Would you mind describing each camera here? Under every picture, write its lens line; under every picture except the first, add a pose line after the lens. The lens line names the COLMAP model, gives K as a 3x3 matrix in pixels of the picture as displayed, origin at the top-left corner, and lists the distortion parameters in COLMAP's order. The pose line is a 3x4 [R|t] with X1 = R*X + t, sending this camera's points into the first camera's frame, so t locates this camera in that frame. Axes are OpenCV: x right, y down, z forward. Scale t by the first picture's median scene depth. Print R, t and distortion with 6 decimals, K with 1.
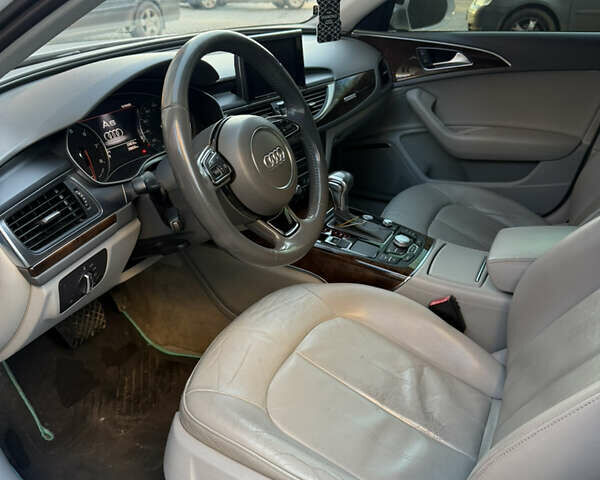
lens RADIAL K [[557.9, 0, 300.0], [0, 557.9, 240.0], [0, 0, 1]] dist [0.153476, -0.299396]
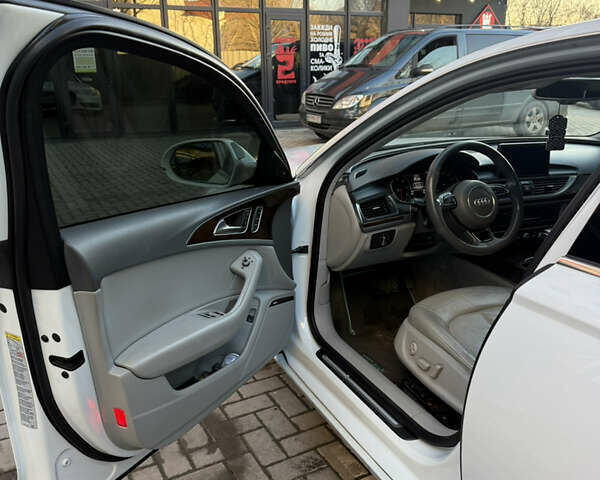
lens RADIAL K [[557.9, 0, 300.0], [0, 557.9, 240.0], [0, 0, 1]] dist [0.153476, -0.299396]
pose [[0.791195, 0.183625, -0.583346, 0.652544], [-0.266114, 0.962192, -0.058054, 0.279889], [0.550630, 0.201168, 0.810147, -0.988928]]
